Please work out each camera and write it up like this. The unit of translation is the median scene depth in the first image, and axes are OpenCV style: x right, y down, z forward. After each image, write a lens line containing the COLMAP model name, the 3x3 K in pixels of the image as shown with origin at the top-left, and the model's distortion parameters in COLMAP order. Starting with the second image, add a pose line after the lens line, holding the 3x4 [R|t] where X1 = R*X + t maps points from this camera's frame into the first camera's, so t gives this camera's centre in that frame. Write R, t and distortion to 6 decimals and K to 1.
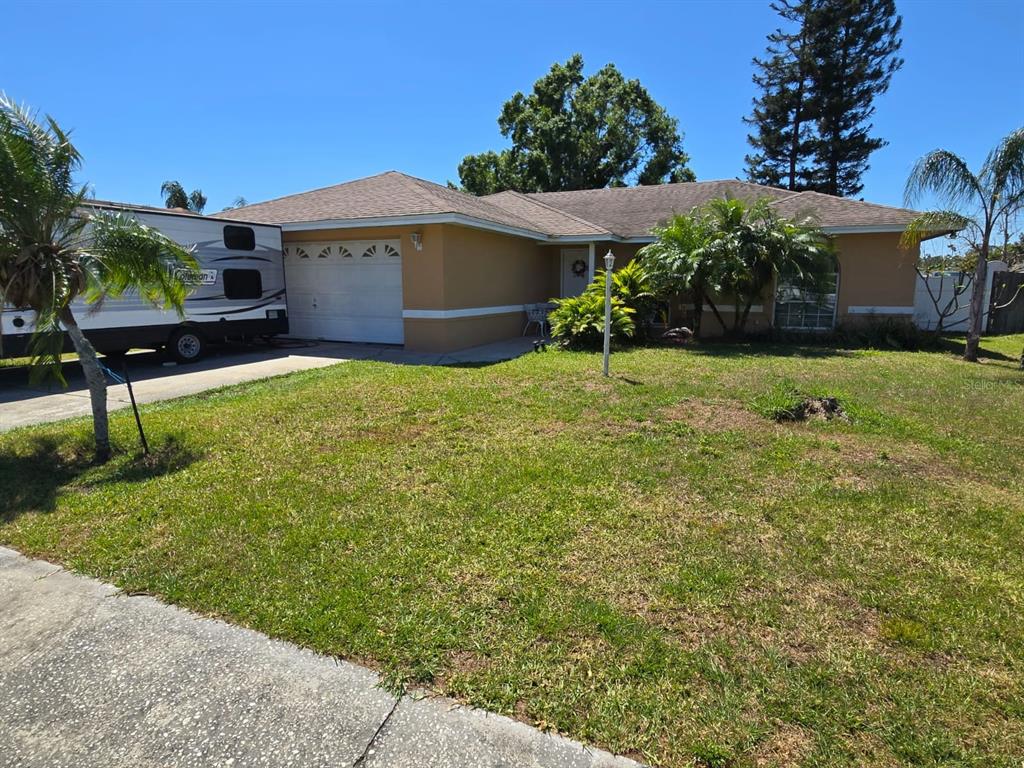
lens RADIAL K [[575.2, 0, 509.4], [0, 575.2, 383.2], [0, 0, 1]] dist [-0.002216, -0.000225]
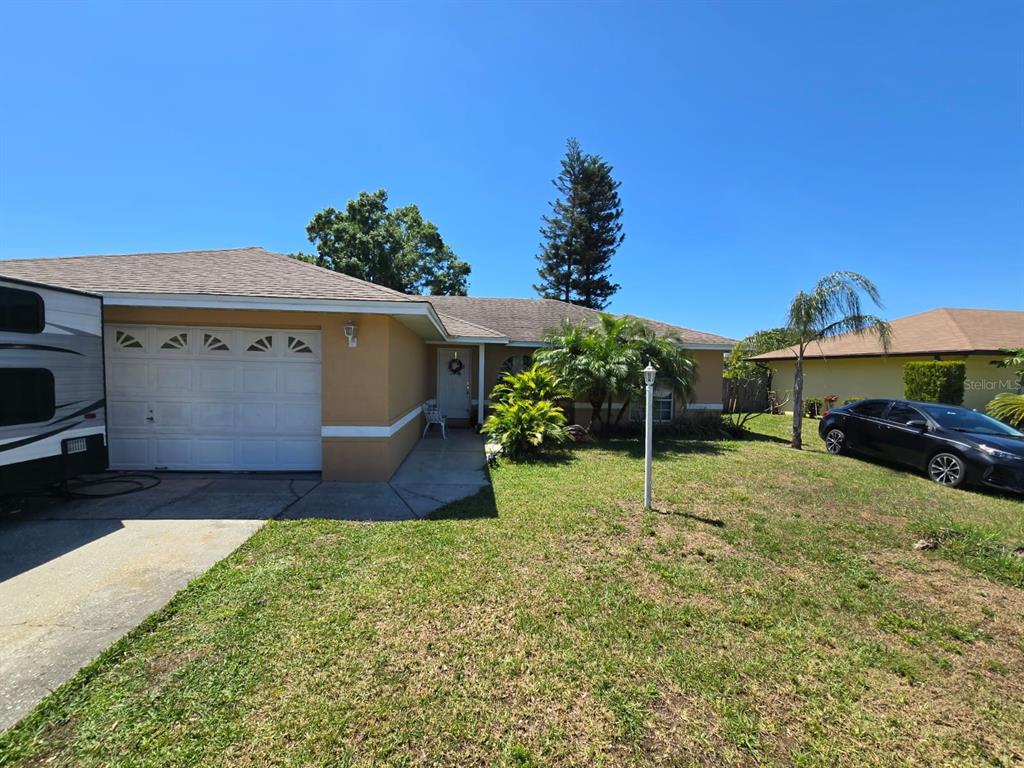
lens RADIAL K [[418.2, 0, 512.5], [0, 418.2, 387.7], [0, 0, 1]] dist [-0.000992, 0.000004]
pose [[0.868637, -0.000102, 0.495448, -0.224120], [0.062125, 0.992130, -0.108717, -0.097066], [-0.491538, 0.125216, 0.861807, 0.395331]]
